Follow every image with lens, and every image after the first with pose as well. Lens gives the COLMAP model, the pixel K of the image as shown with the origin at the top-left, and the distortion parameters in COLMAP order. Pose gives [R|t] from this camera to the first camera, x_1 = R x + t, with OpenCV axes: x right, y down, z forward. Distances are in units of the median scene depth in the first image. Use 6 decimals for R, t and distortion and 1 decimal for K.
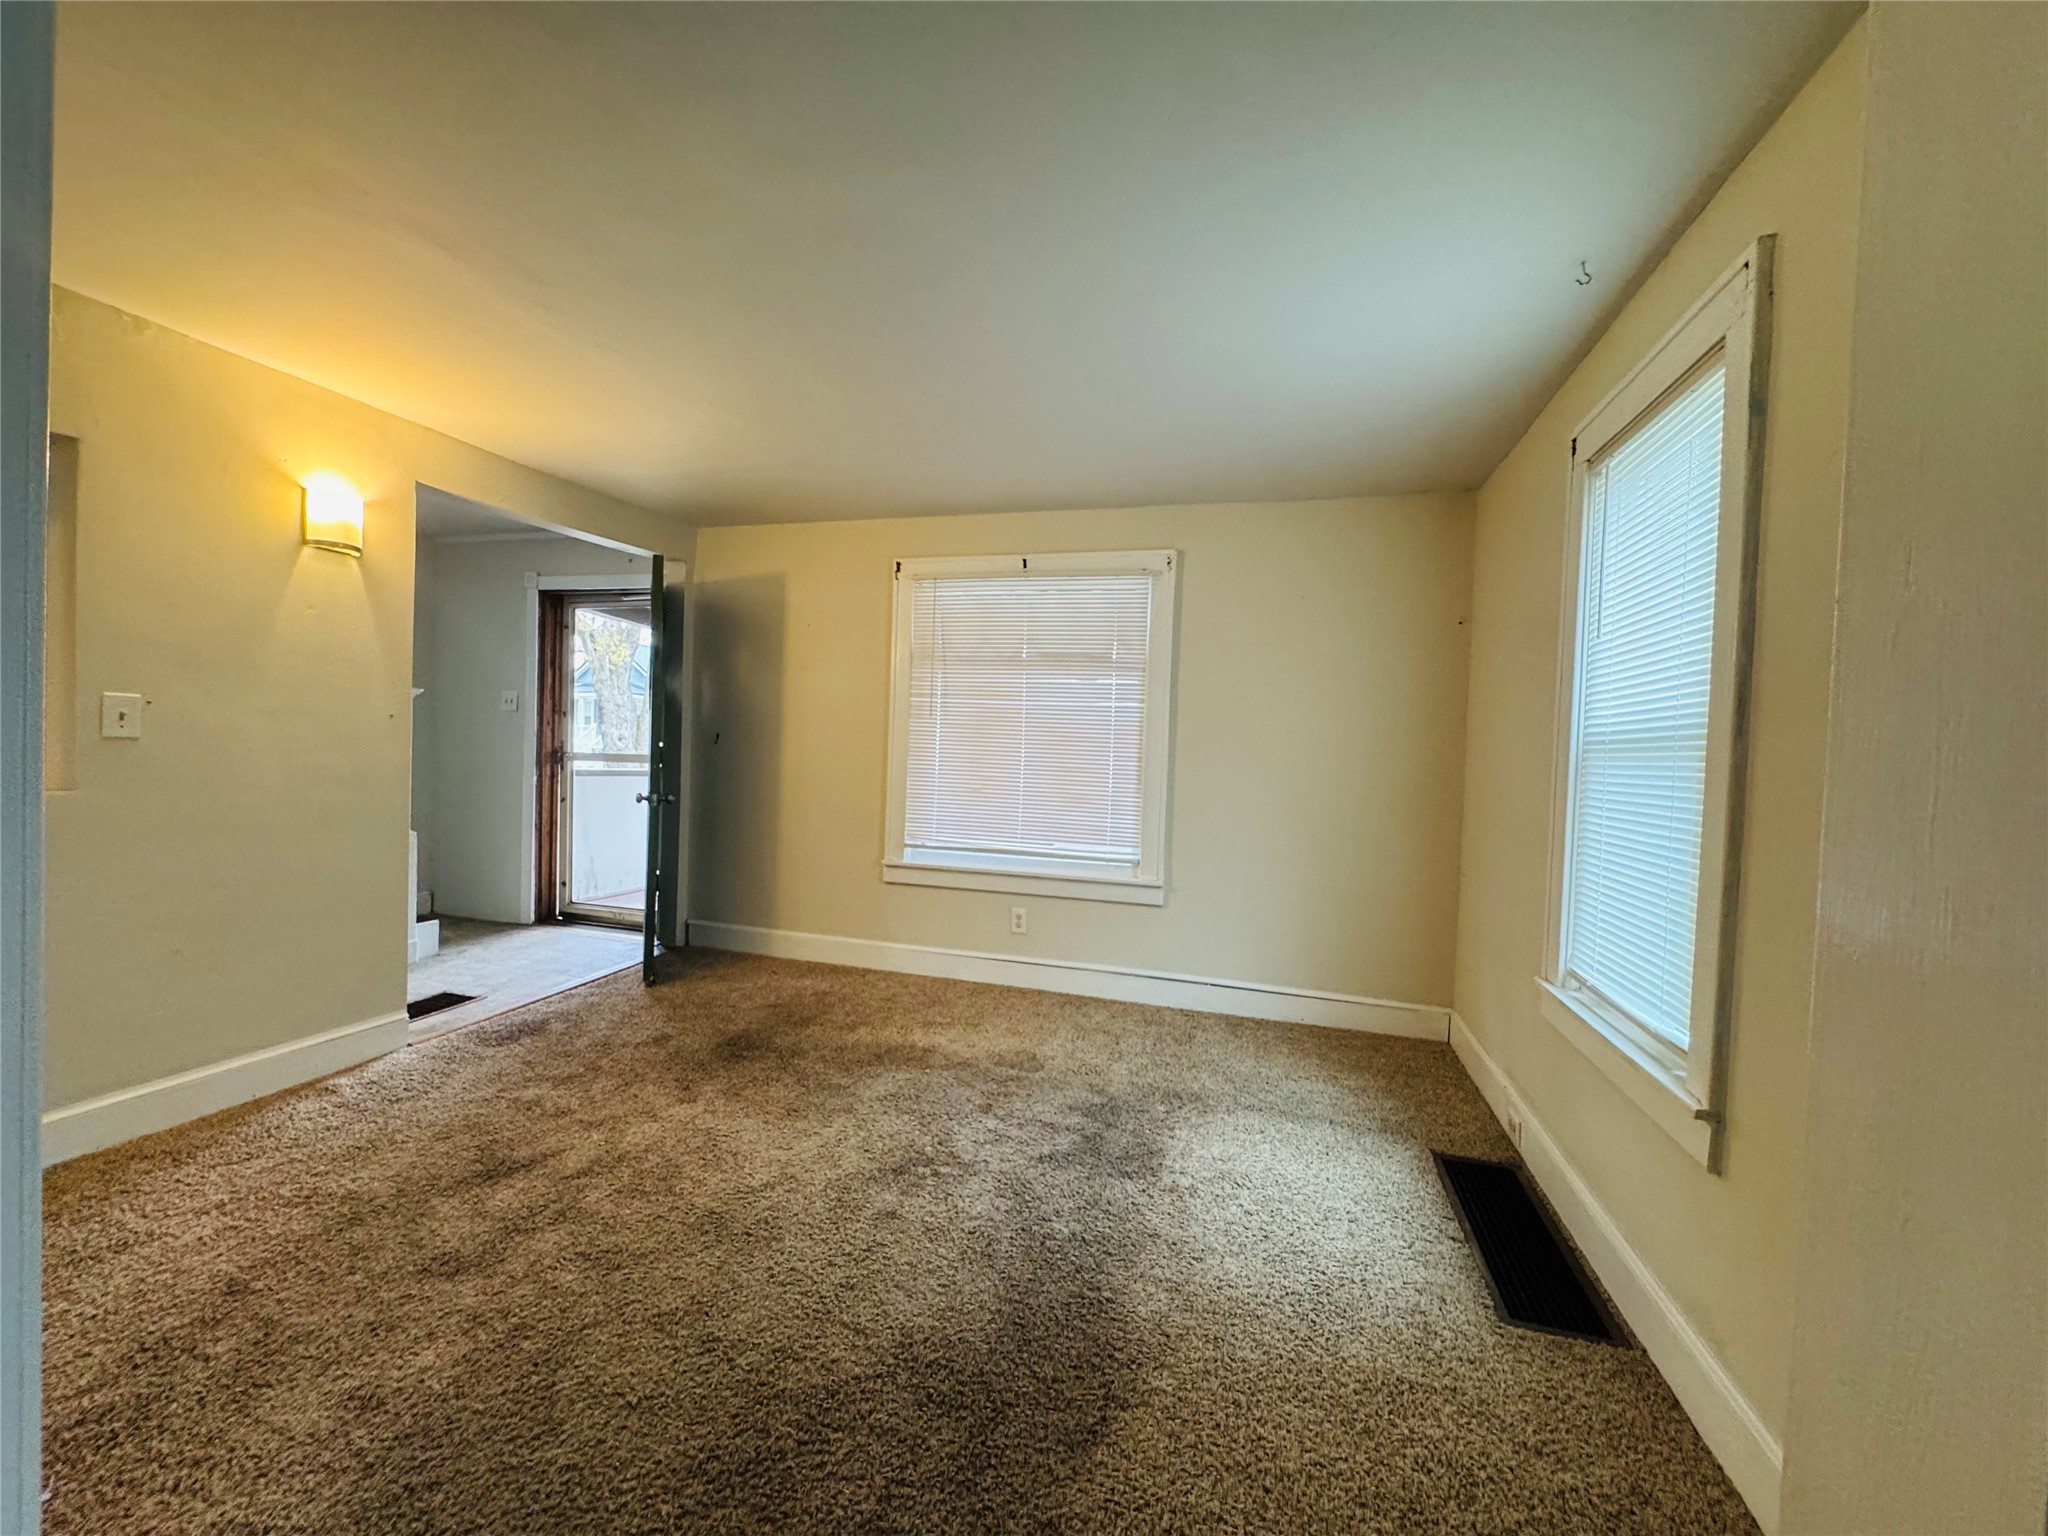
lens RADIAL K [[815.8, 0, 1026.7], [0, 815.8, 768.0], [0, 0, 1]] dist [-0.000492, -0.000005]
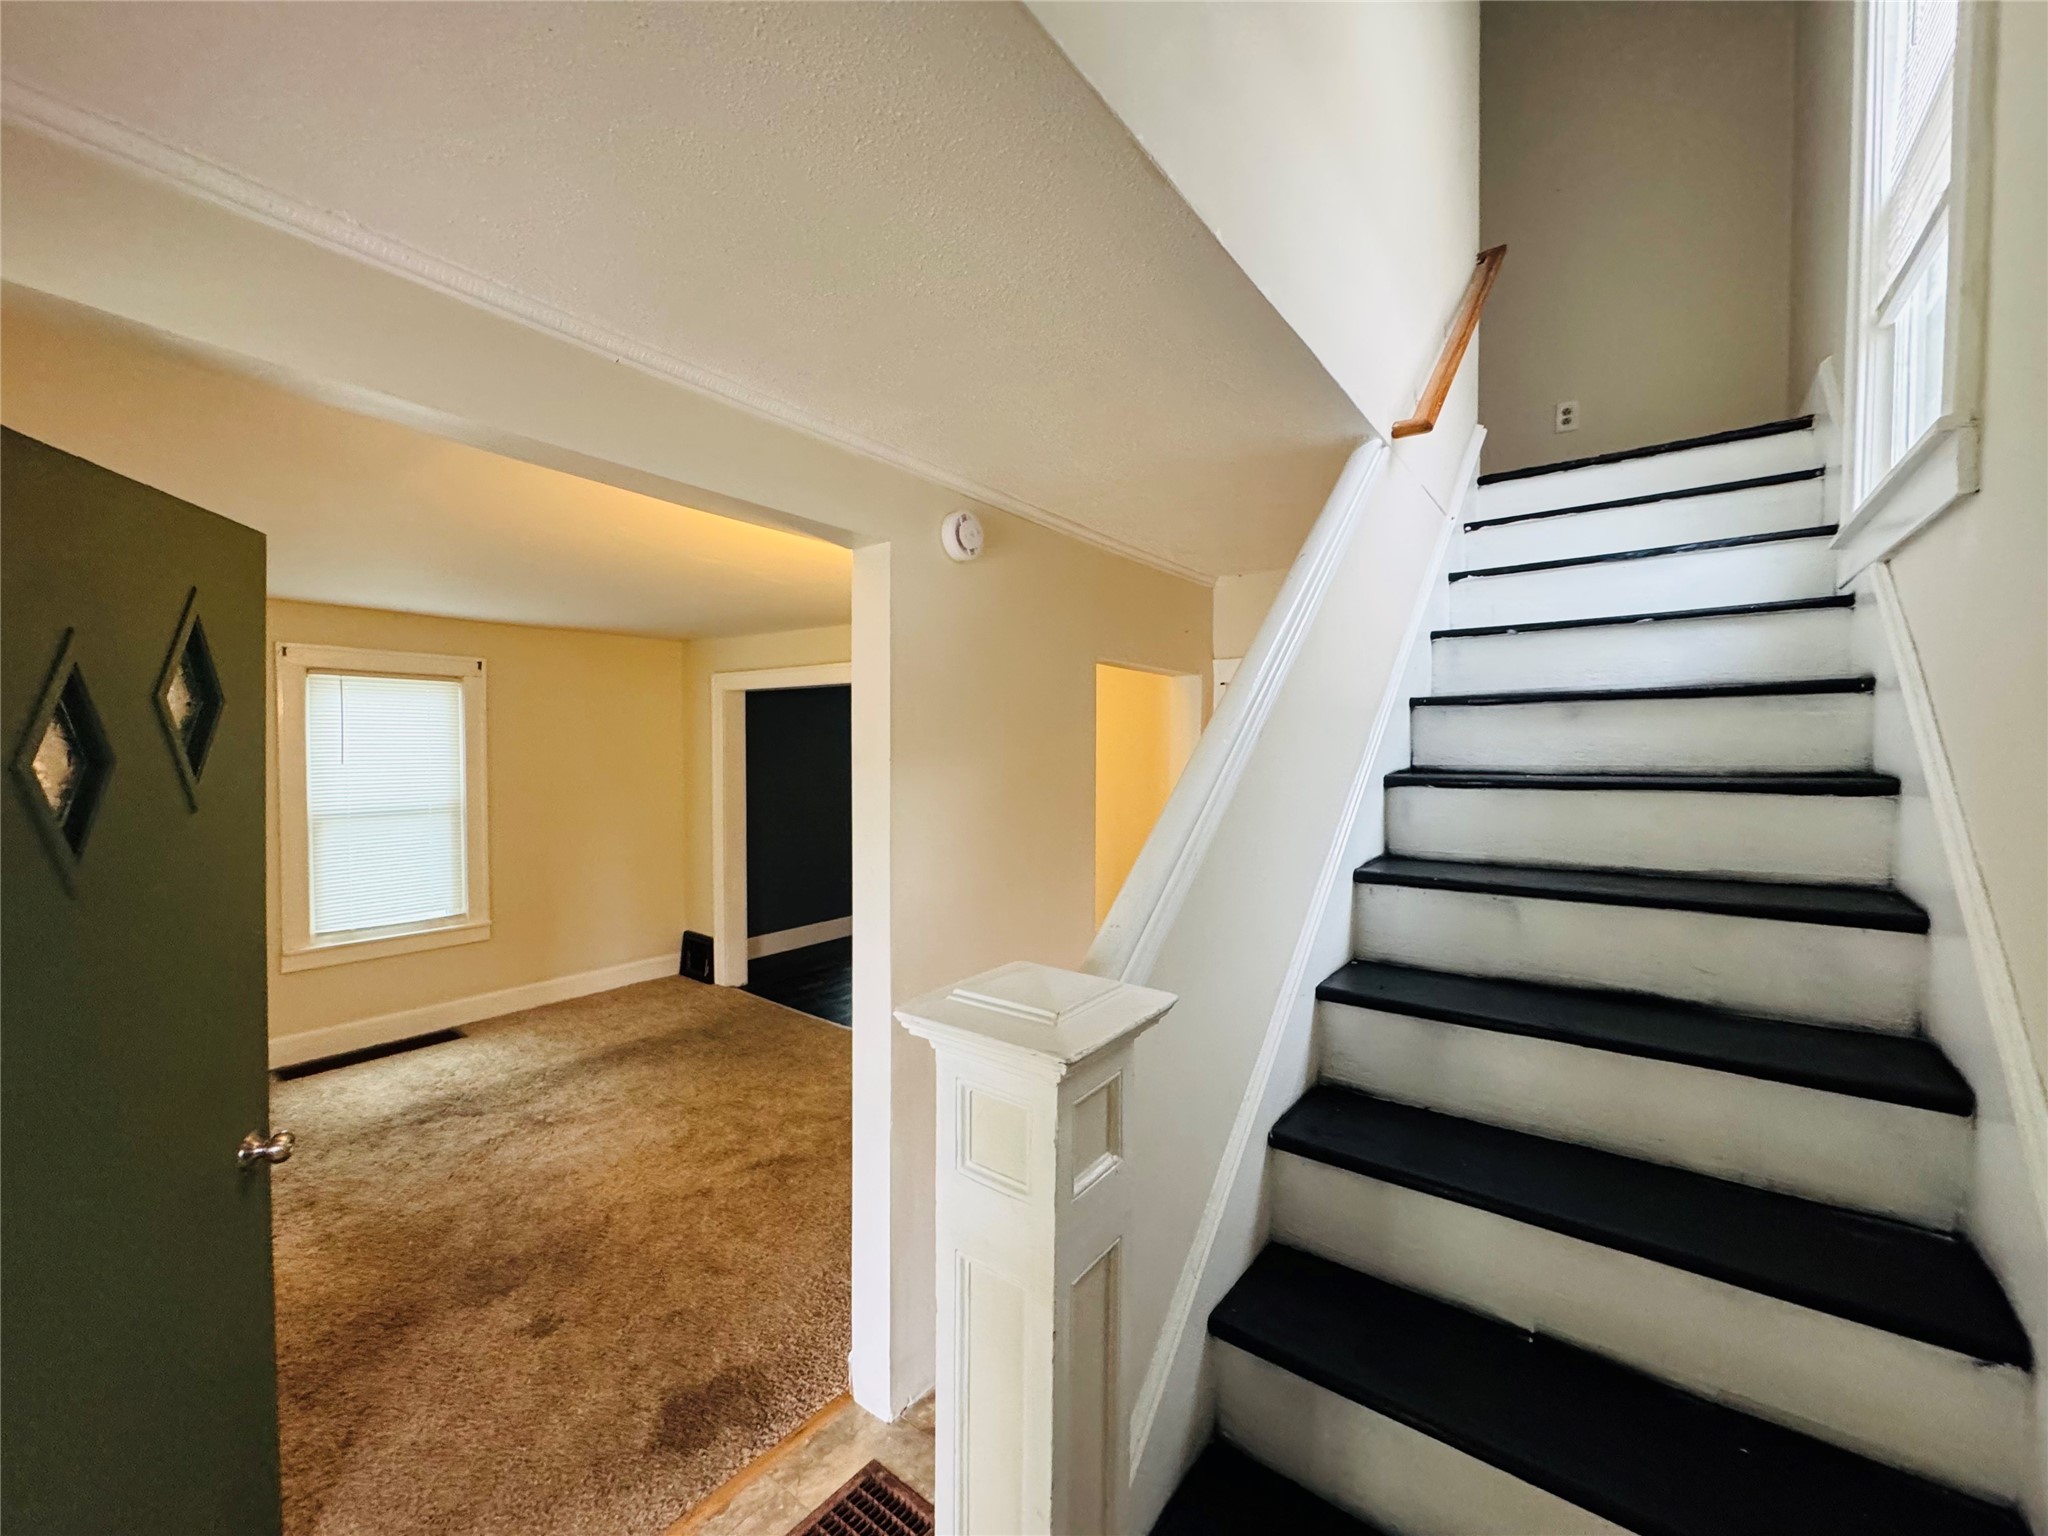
lens RADIAL K [[815.8, 0, 1026.7], [0, 815.8, 768.0], [0, 0, 1]] dist [-0.000492, -0.000005]
pose [[-0.932357, -0.045635, 0.358647, -1.474206], [-0.026885, 0.998007, 0.057096, -0.281379], [-0.360538, 0.043592, -0.931725, 2.057995]]
